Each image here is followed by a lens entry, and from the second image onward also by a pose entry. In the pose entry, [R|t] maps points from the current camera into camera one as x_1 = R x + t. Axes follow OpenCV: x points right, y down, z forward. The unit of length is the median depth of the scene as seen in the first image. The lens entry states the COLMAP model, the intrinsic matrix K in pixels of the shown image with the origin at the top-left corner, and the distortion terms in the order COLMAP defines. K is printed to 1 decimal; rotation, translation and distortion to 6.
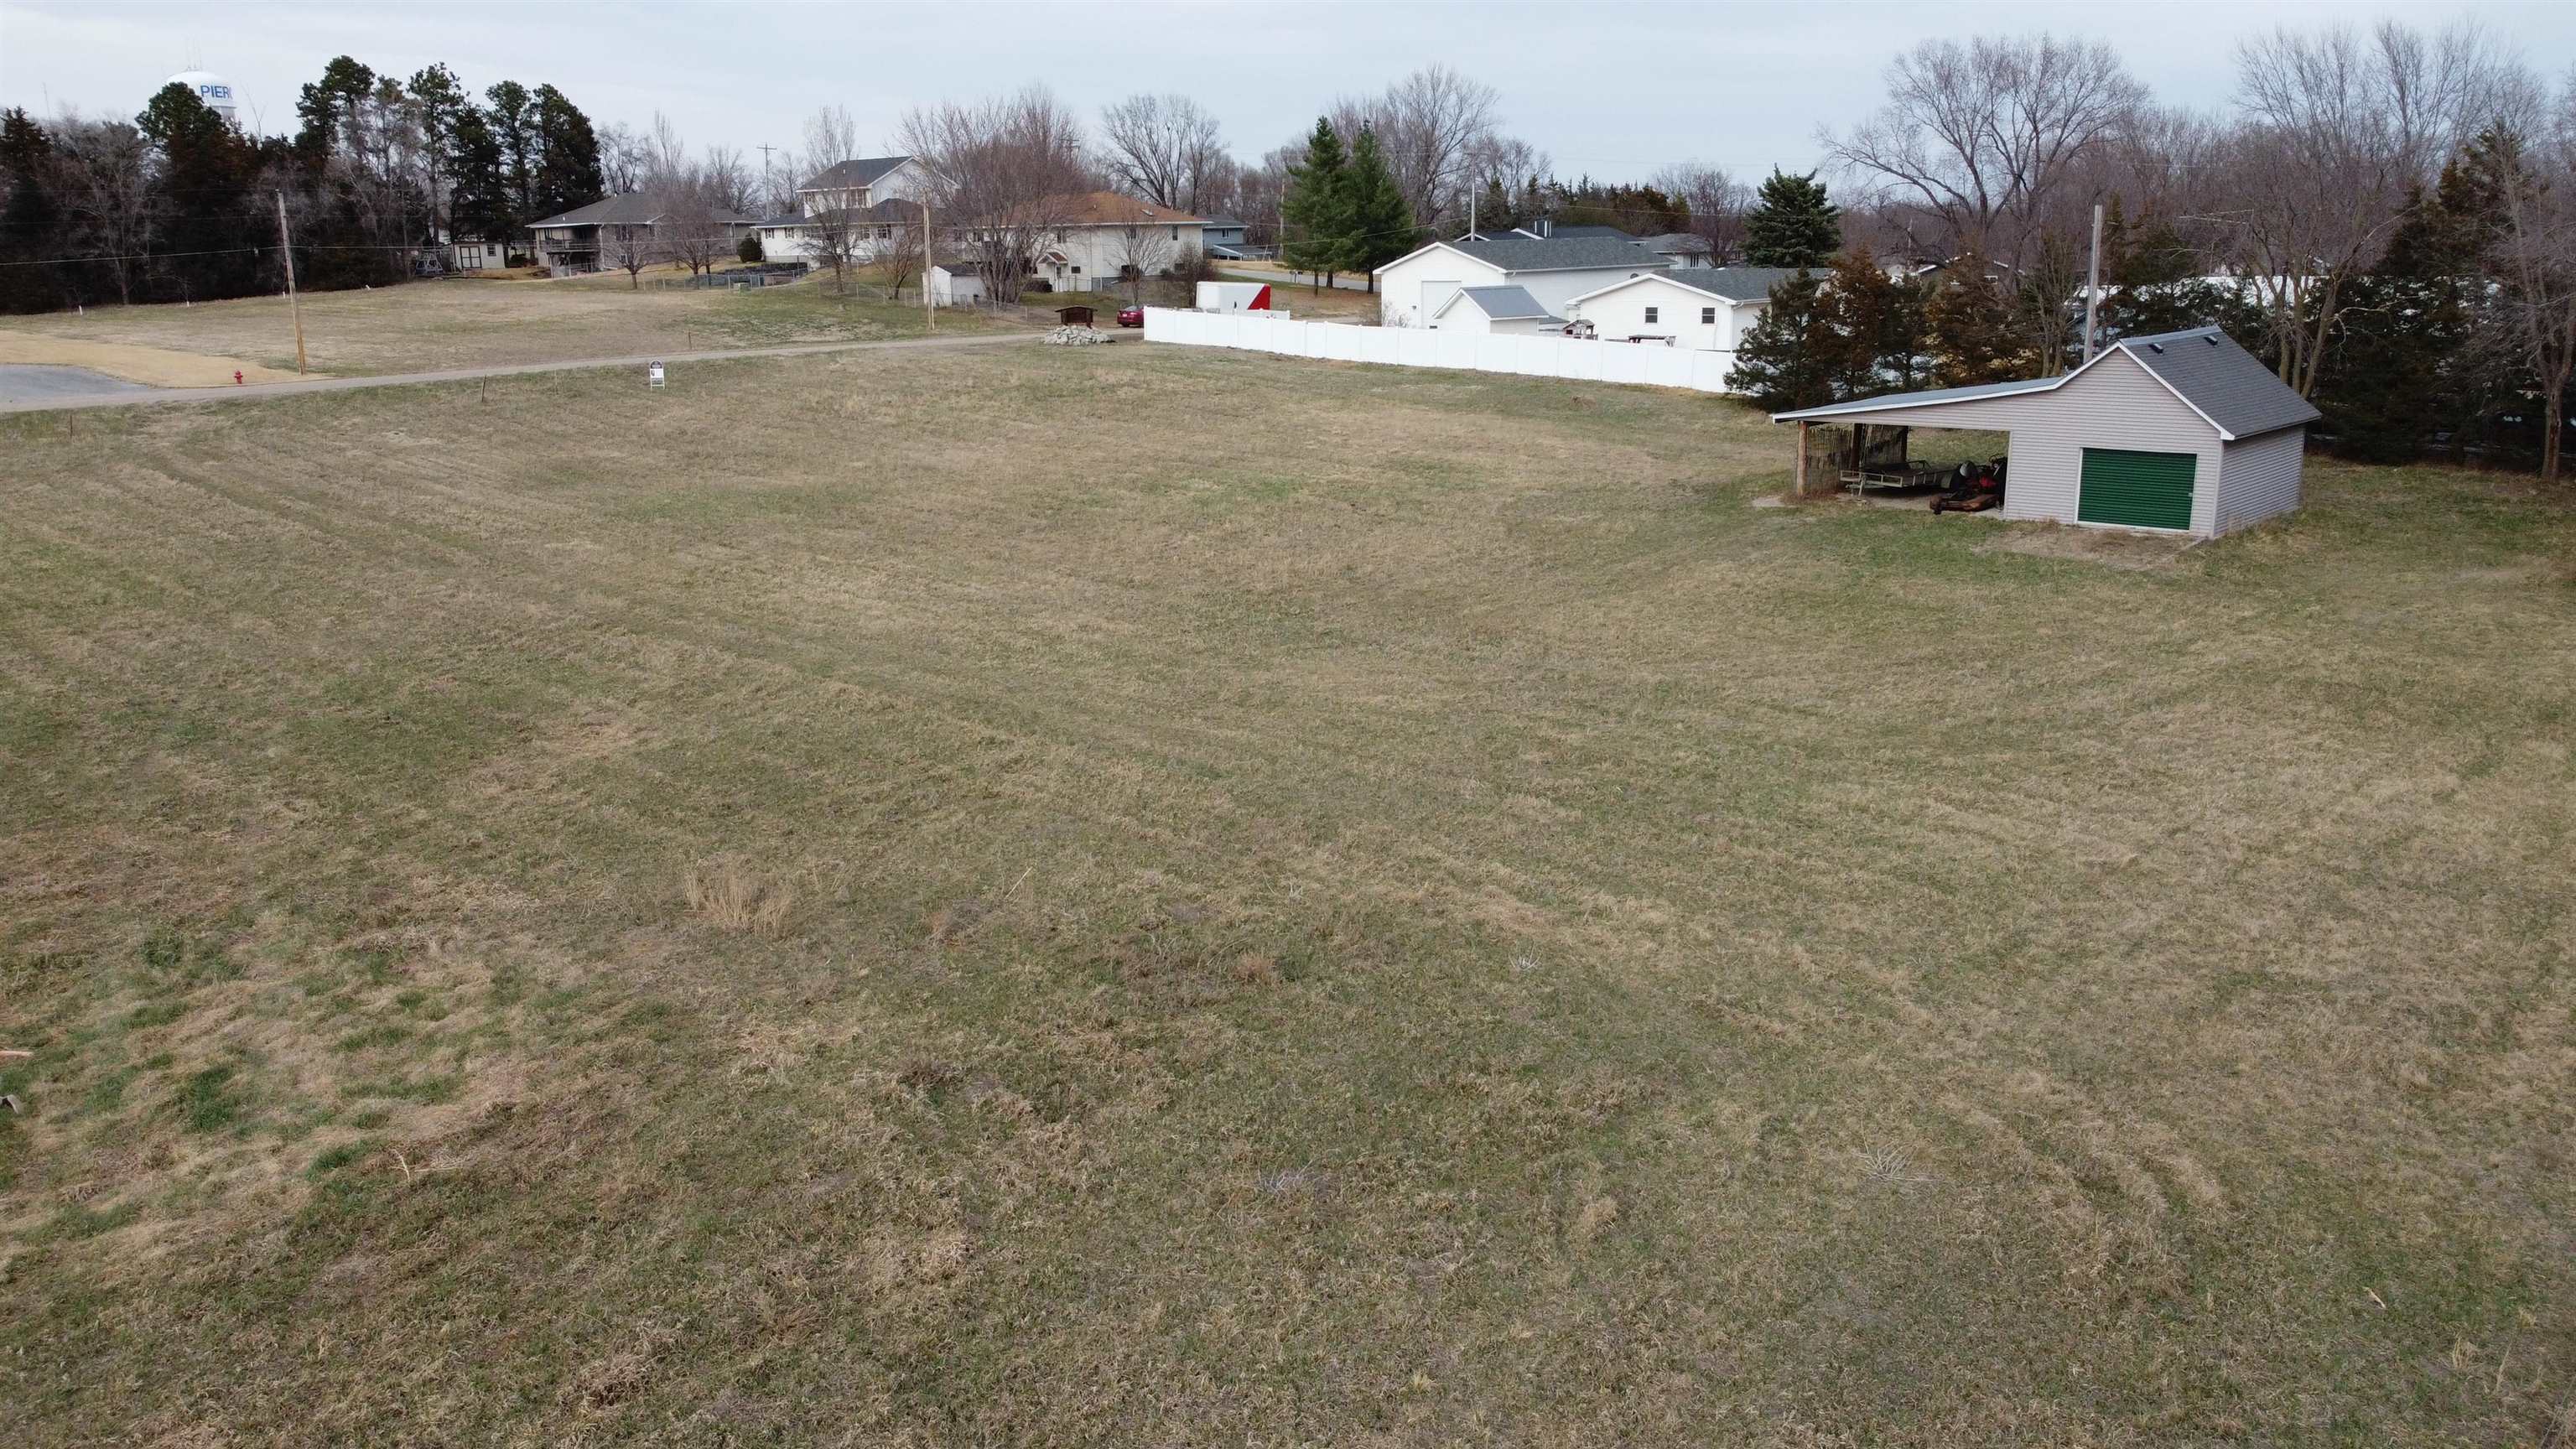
lens RADIAL K [[1947.3, 0, 1281.3], [0, 1947.3, 718.5], [0, 0, 1]] dist [0.002077, -0.013523]
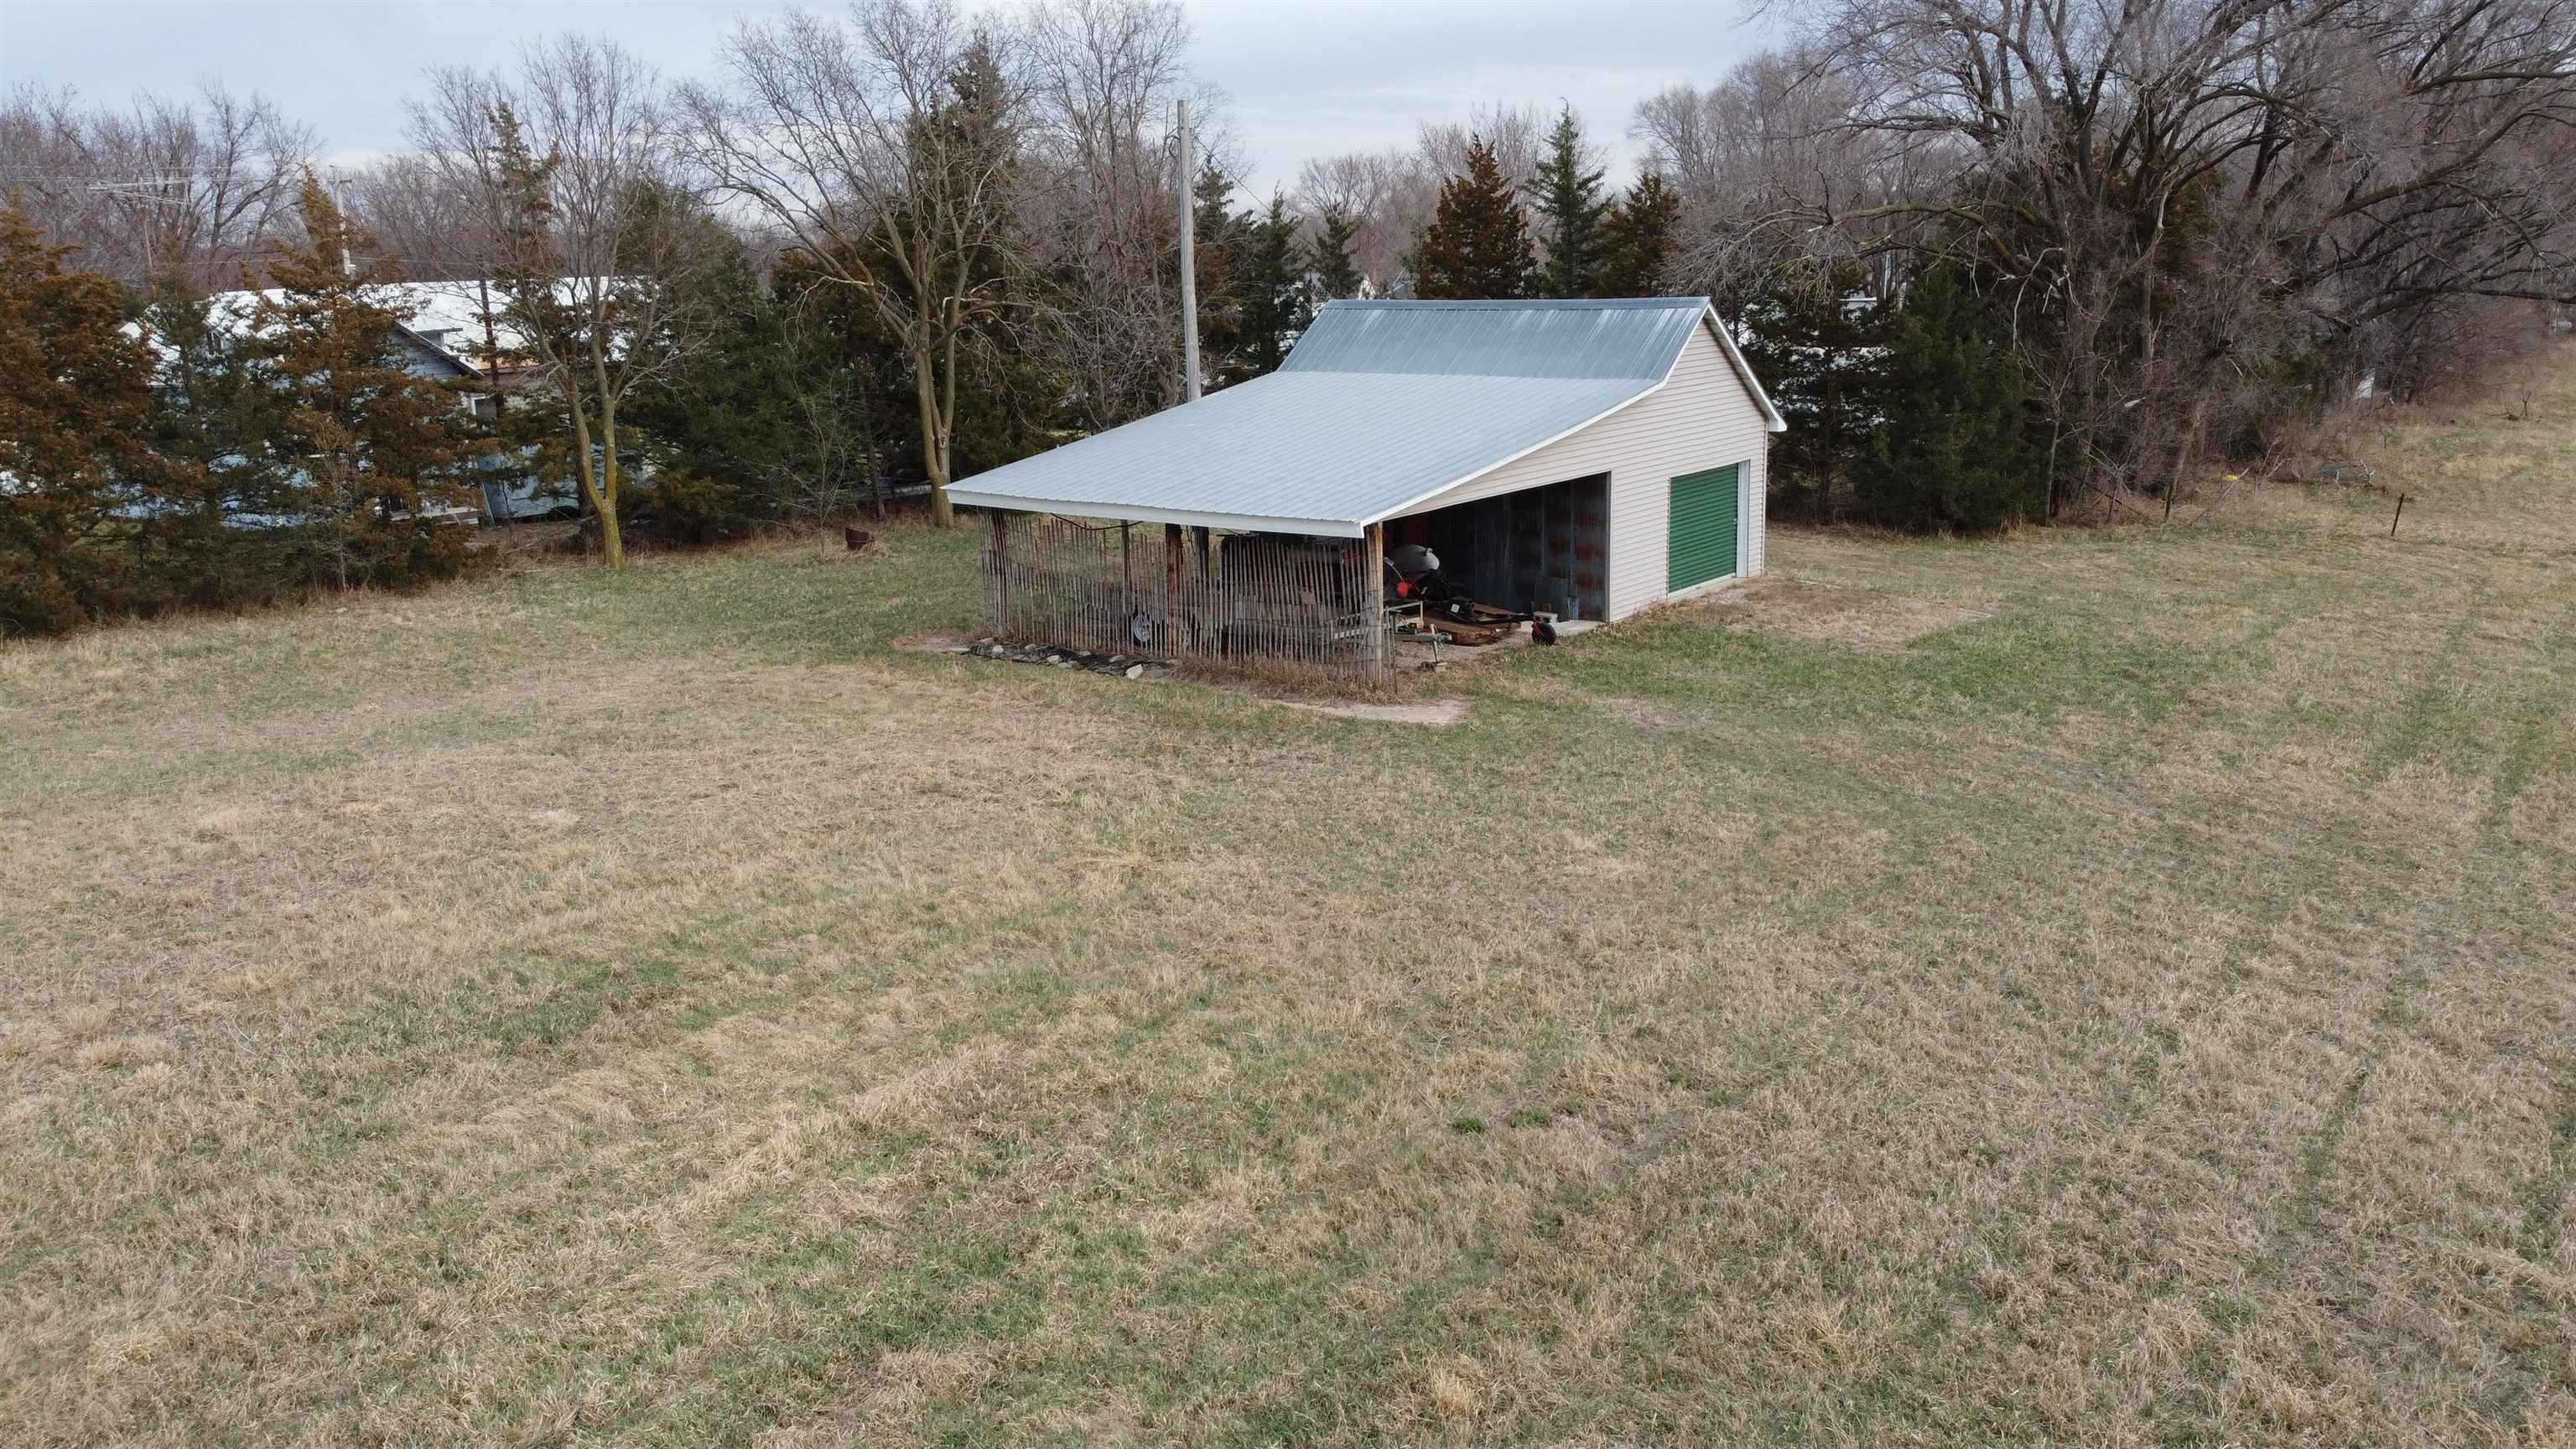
lens RADIAL K [[1947.3, 0, 1282.1], [0, 1947.3, 717.7], [0, 0, 1]] dist [0.002077, -0.013523]
pose [[-0.066190, -0.215299, 0.974302, -0.073783], [0.267870, 0.936765, 0.225202, -0.090024], [-0.961179, 0.275893, -0.004332, 0.428376]]
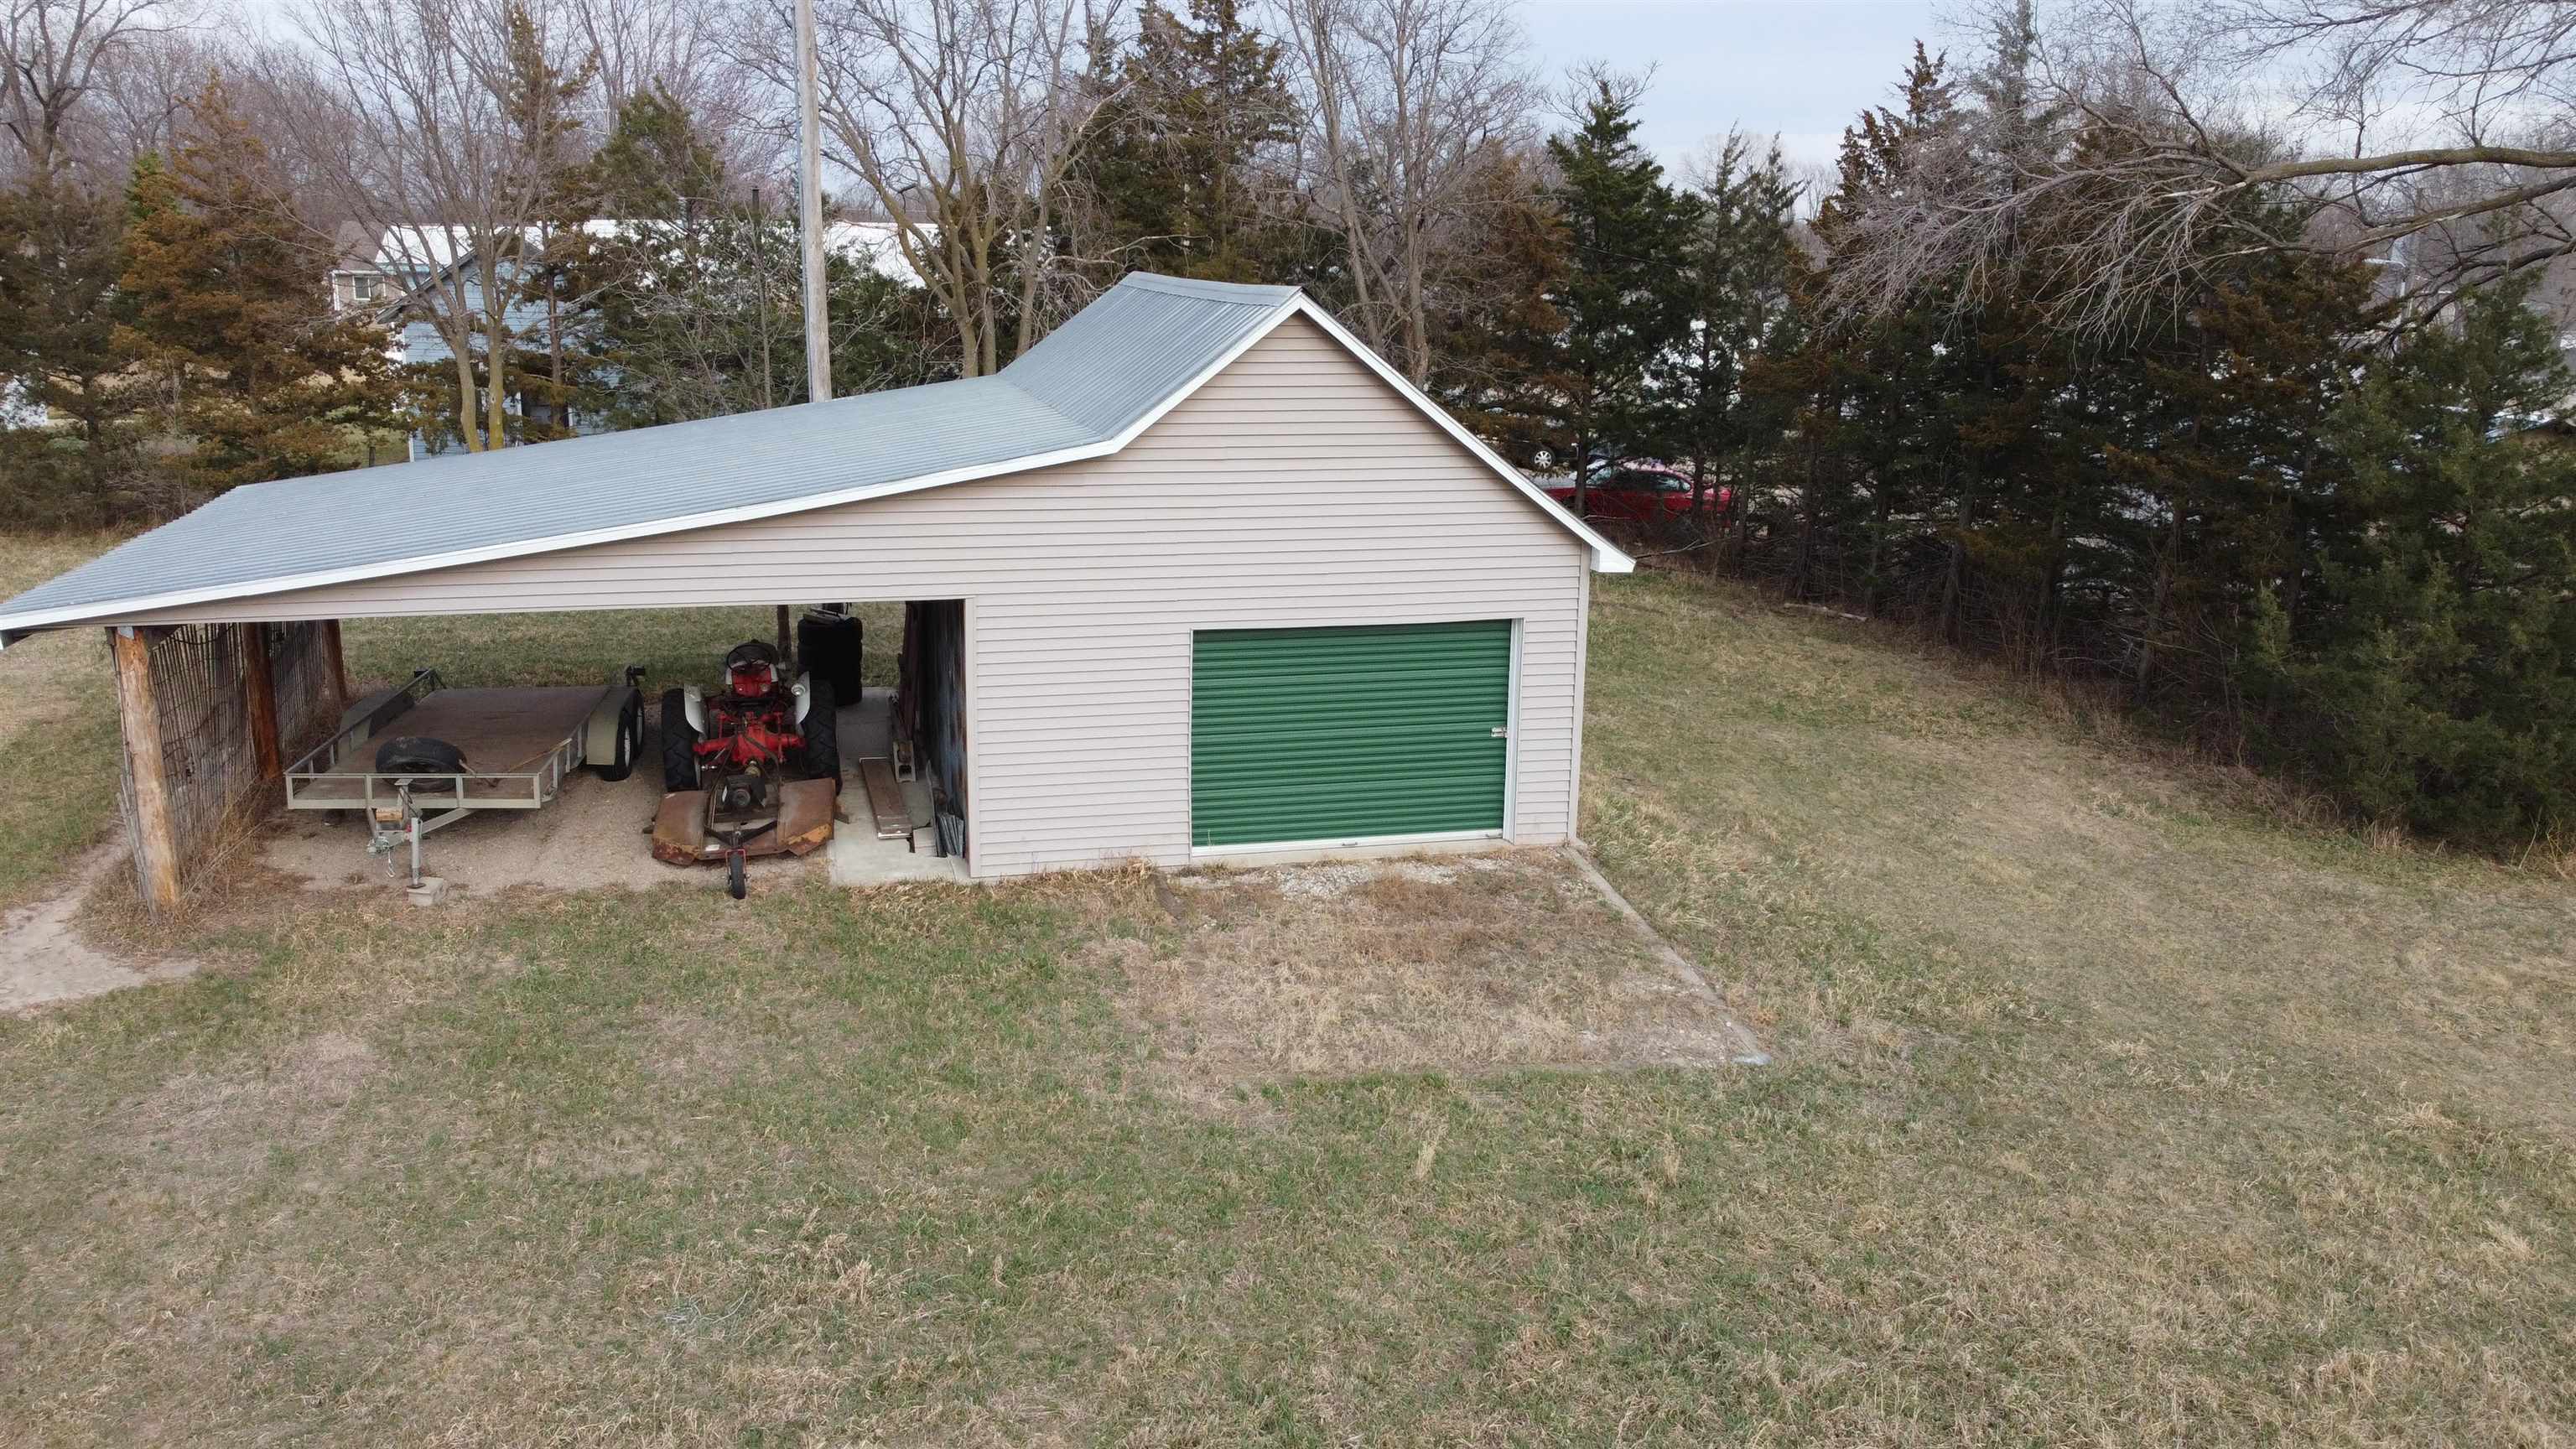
lens RADIAL K [[1947.3, 0, 1292.5], [0, 1947.3, 741.4], [0, 0, 1]] dist [0.002077, -0.013523]
pose [[0.544648, -0.180418, 0.819029, 0.058353], [0.178325, 0.979168, 0.097109, -0.056196], [-0.819487, 0.093163, 0.565475, 0.303589]]
